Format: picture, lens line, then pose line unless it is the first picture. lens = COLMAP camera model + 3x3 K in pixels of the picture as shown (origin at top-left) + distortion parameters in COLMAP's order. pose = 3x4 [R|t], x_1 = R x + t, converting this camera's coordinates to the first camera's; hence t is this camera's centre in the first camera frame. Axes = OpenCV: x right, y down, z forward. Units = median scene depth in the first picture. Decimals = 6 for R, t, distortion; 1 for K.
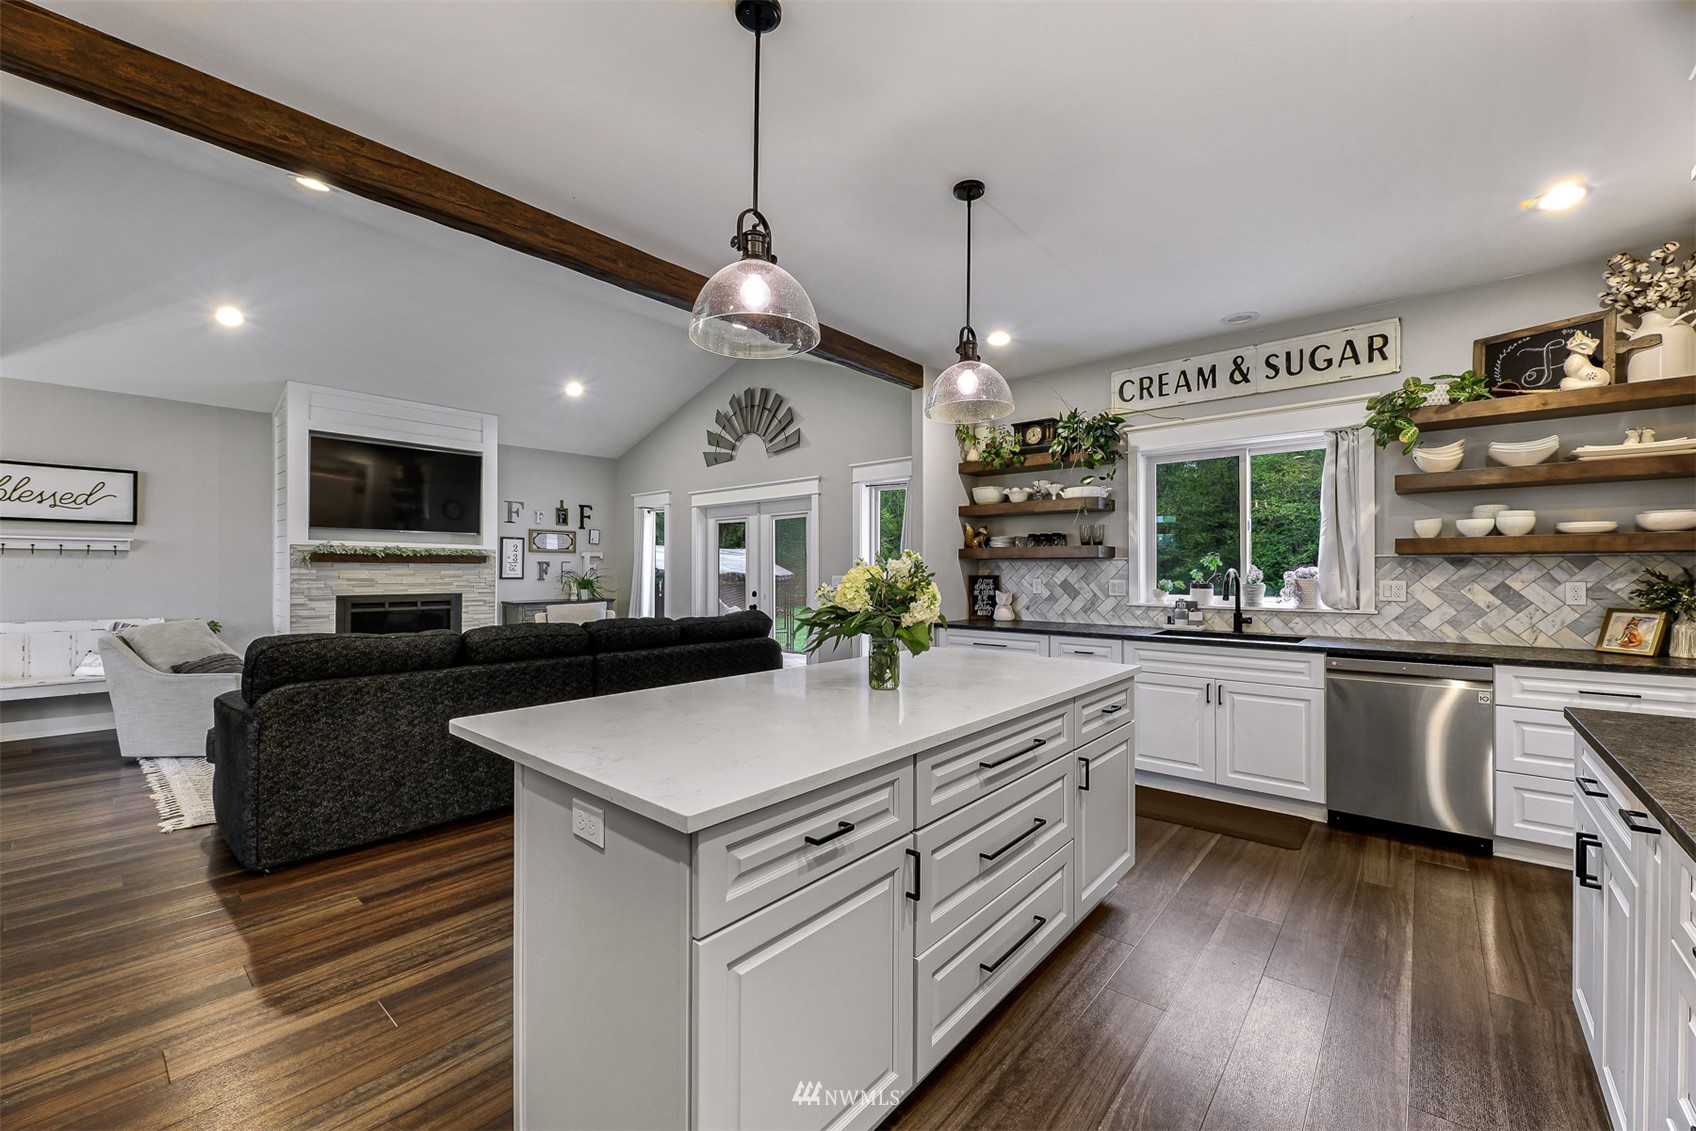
lens RADIAL K [[686.4, 0, 847.7], [0, 686.4, 567.3], [0, 0, 1]] dist [-0.000718, -0.000279]
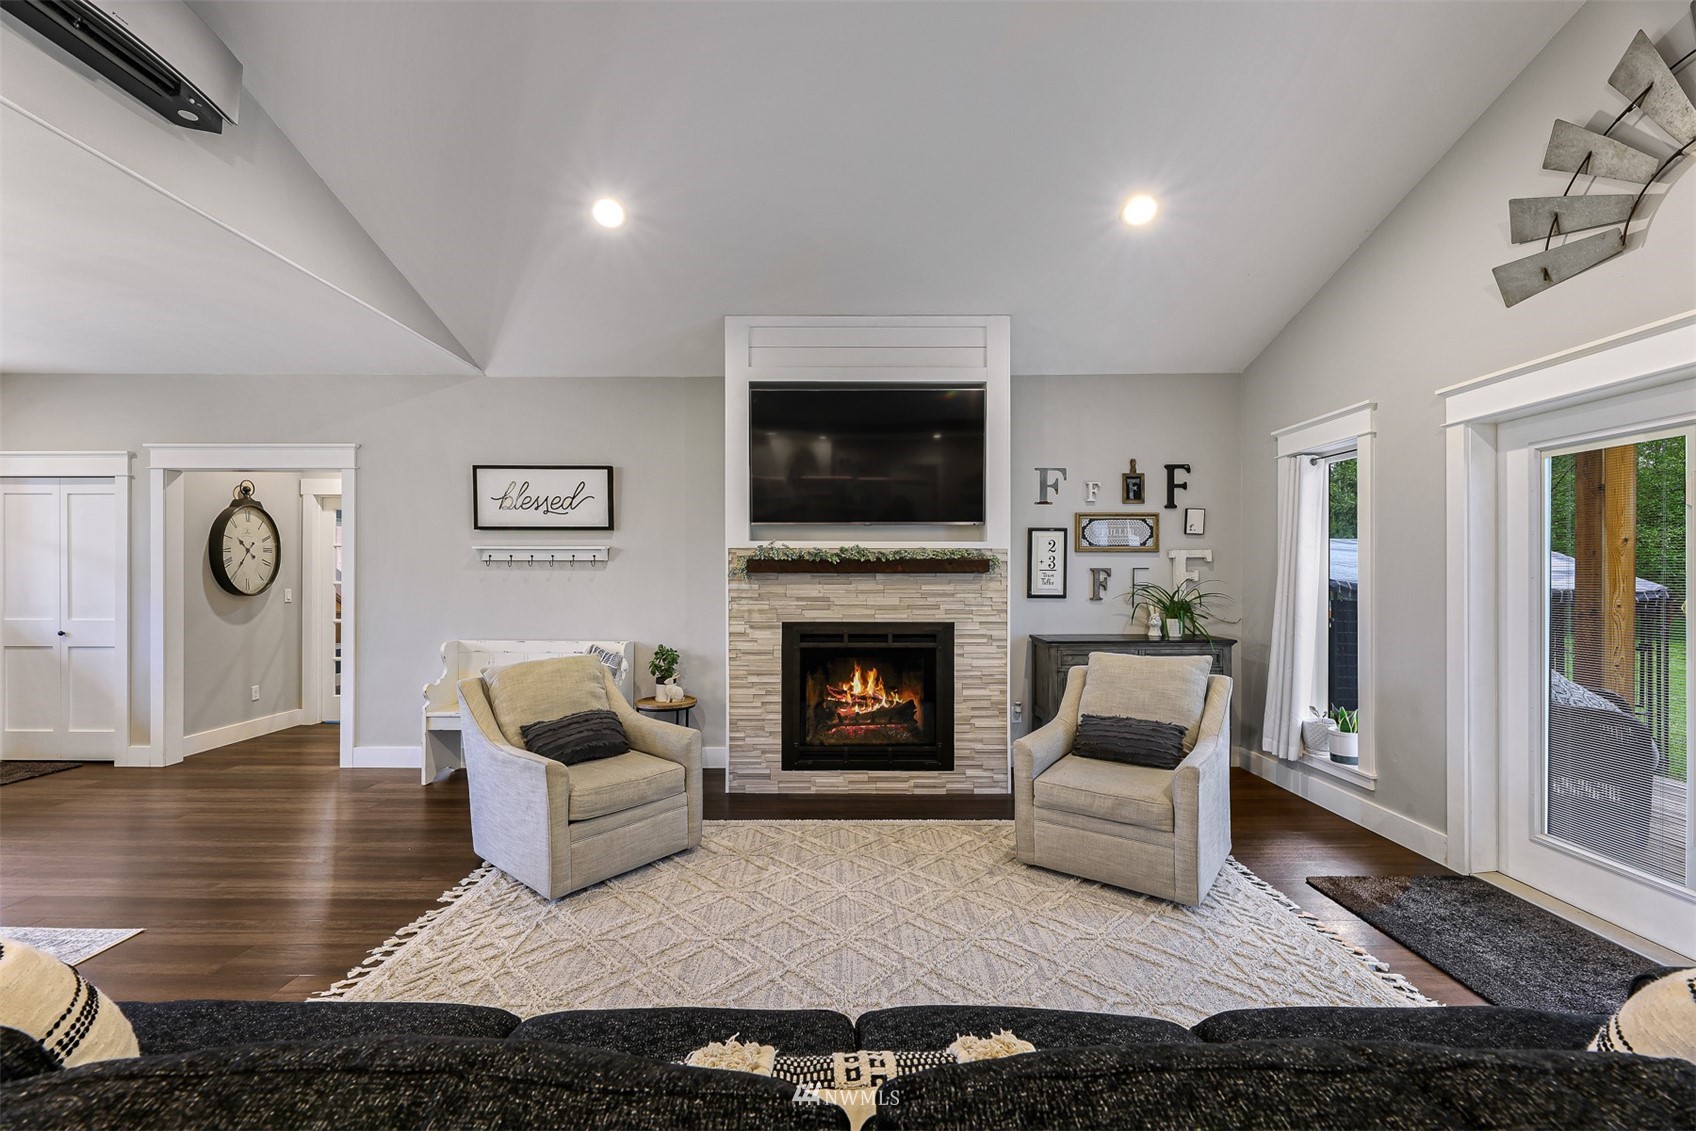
lens RADIAL K [[700.2, 0, 833.0], [0, 700.2, 572.8], [0, 0, 1]] dist [0.009188, -0.001169]
pose [[0.649807, -0.002918, -0.760093, -0.190315], [0.004193, 0.999991, -0.000254, -0.007102], [0.760087, -0.003022, 0.649814, 0.601184]]
